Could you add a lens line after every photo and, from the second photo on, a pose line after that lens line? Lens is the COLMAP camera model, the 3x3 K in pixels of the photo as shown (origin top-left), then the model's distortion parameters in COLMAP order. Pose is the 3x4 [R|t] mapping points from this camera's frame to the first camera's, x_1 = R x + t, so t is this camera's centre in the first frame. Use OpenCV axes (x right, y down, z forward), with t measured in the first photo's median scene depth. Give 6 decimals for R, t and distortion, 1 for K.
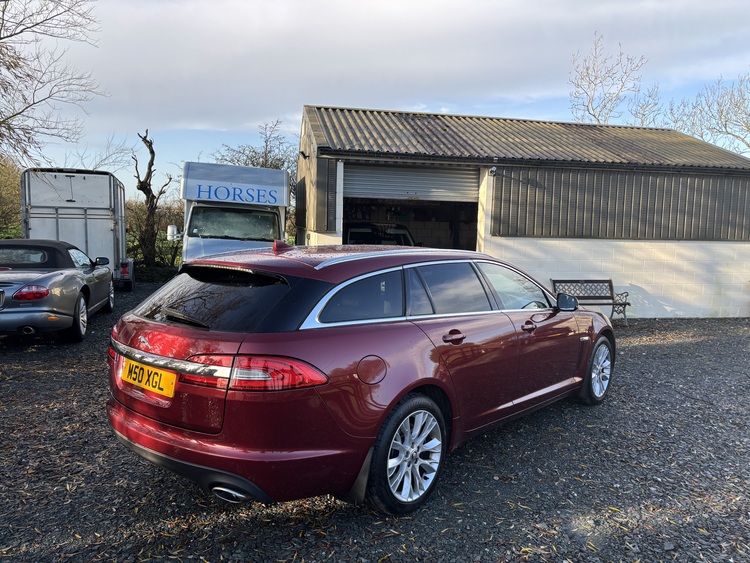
lens RADIAL K [[558.0, 0, 375.0], [0, 558.0, 281.5], [0, 0, 1]] dist [0.031674, -0.046099]
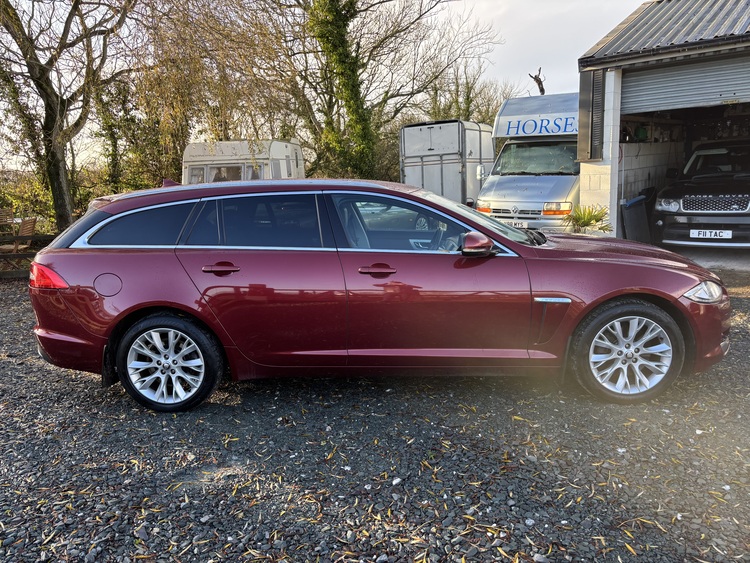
lens RADIAL K [[558.0, 0, 375.0], [0, 558.0, 281.5], [0, 0, 1]] dist [0.031674, -0.046099]
pose [[0.622984, 0.091666, -0.776845, 0.349373], [-0.008392, 0.993836, 0.110541, 0.002759], [0.782189, -0.062346, 0.619913, 0.182277]]
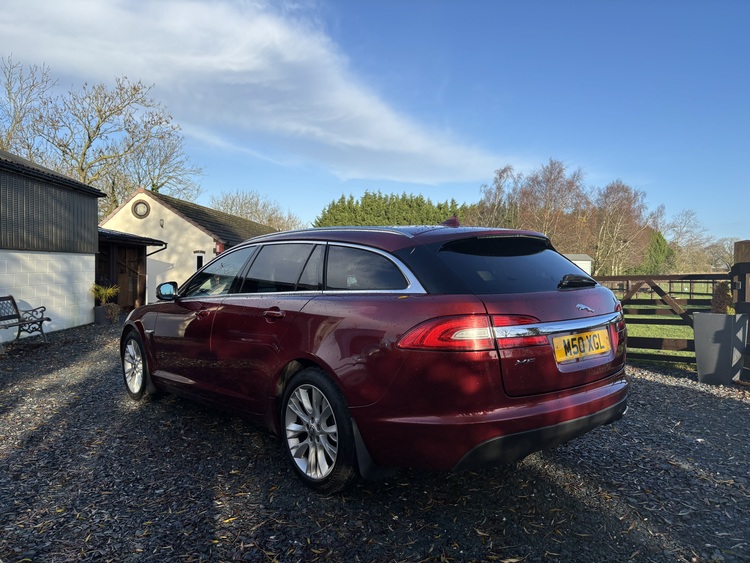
lens RADIAL K [[558.0, 0, 375.0], [0, 558.0, 281.5], [0, 0, 1]] dist [0.031674, -0.046099]
pose [[0.127760, -0.044570, 0.990803, -0.377228], [0.094047, 0.995033, 0.032633, -0.001088], [-0.987336, 0.089013, 0.131317, 0.326473]]
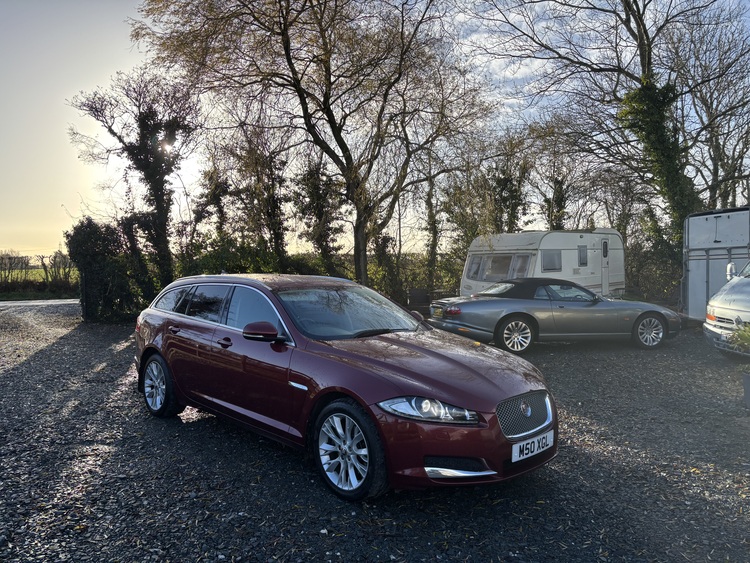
lens RADIAL K [[558.0, 0, 375.0], [0, 558.0, 281.5], [0, 0, 1]] dist [0.031674, -0.046099]
pose [[-0.066561, -0.005042, -0.997770, 0.534371], [-0.082148, 0.996620, 0.000444, -0.026560], [0.994395, 0.081994, -0.066750, 0.515999]]
